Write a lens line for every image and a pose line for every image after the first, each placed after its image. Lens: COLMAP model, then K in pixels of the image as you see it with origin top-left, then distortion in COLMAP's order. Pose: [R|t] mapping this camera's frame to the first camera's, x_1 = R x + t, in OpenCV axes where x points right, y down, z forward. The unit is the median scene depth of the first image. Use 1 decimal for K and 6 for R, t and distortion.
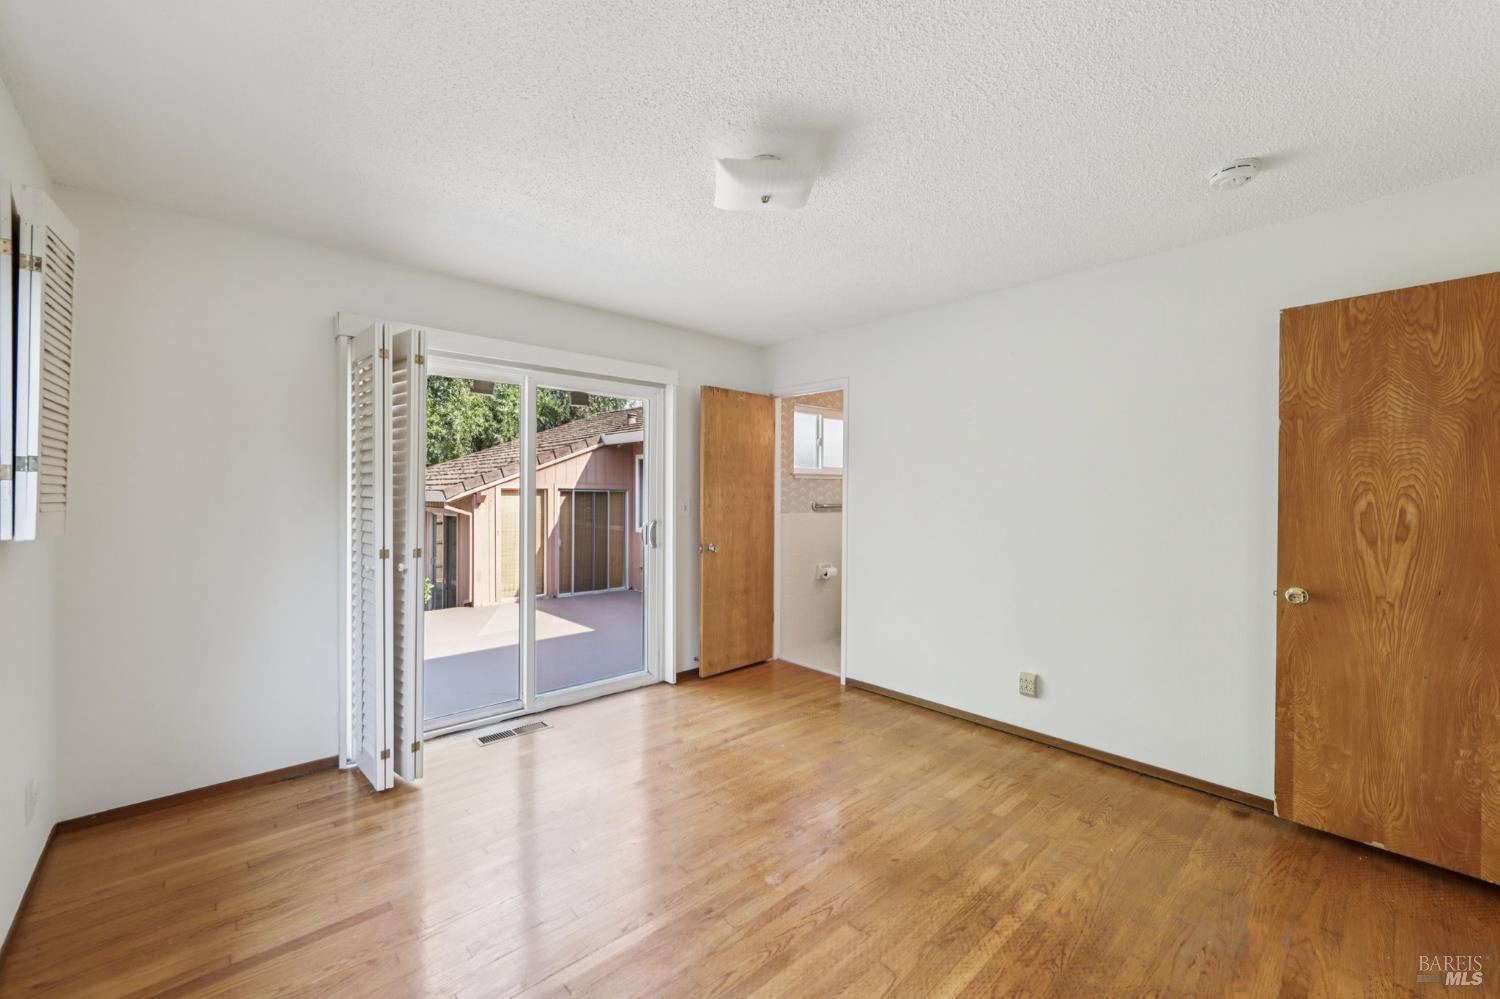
lens RADIAL K [[617.0, 0, 754.7], [0, 617.0, 490.9], [0, 0, 1]] dist [-0.009203, 0.000498]
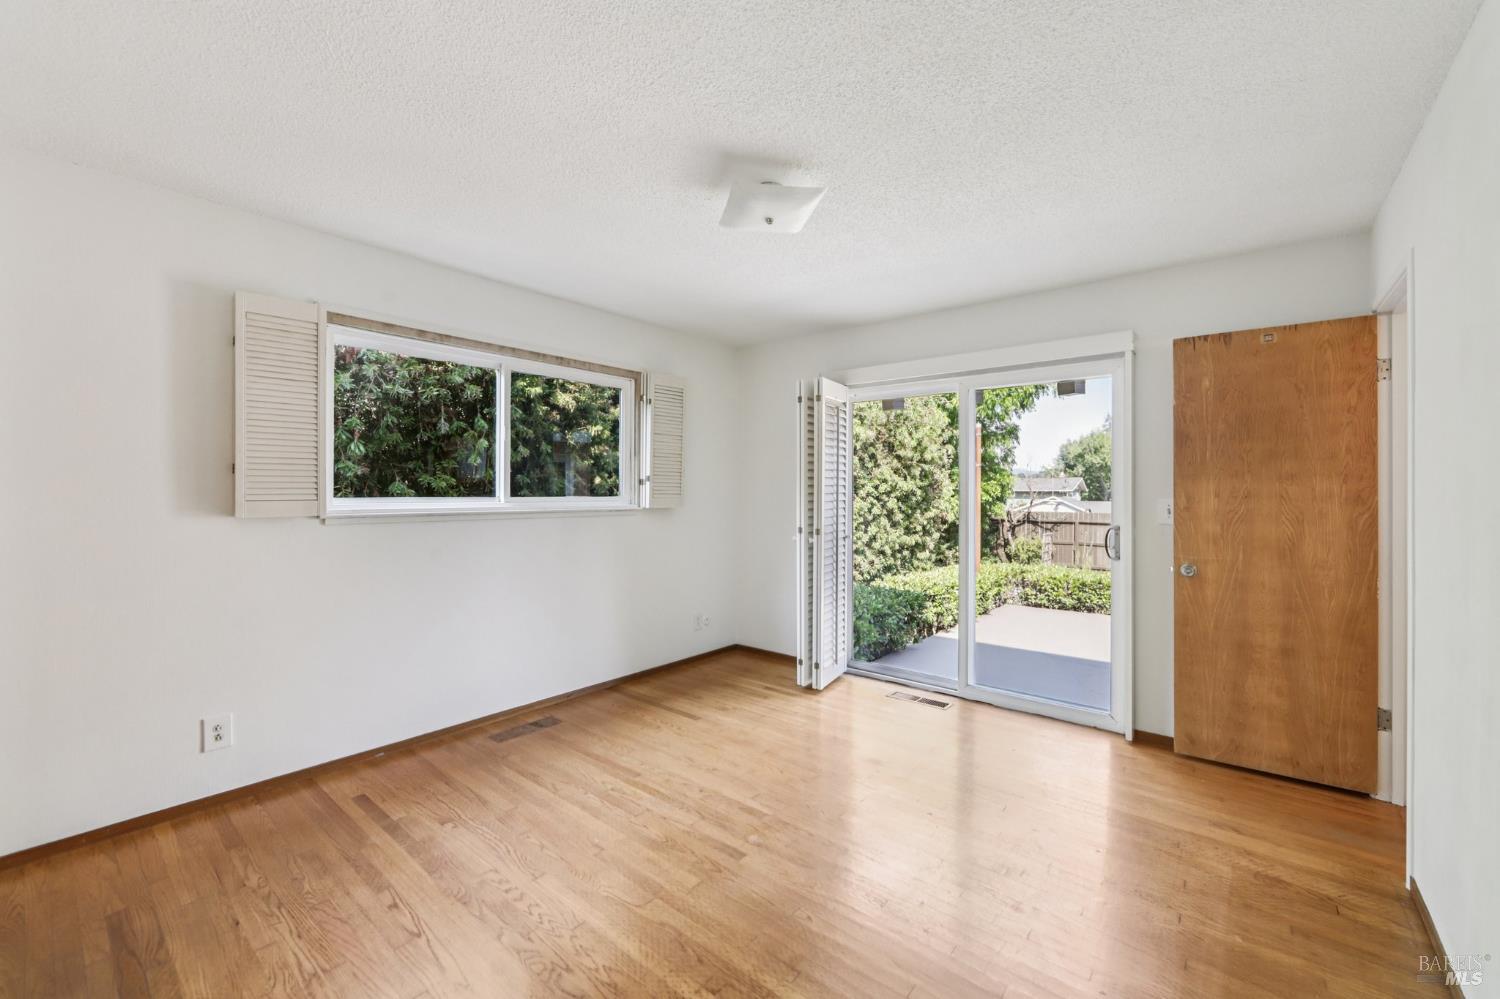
lens RADIAL K [[623.4, 0, 746.9], [0, 623.4, 485.4], [0, 0, 1]] dist [-0.009399, 0.000005]
pose [[0.103964, -0.012156, -0.994507, 0.901403], [-0.000831, 0.999924, -0.012309, 0.009730], [0.994581, 0.002106, 0.103946, 0.685898]]
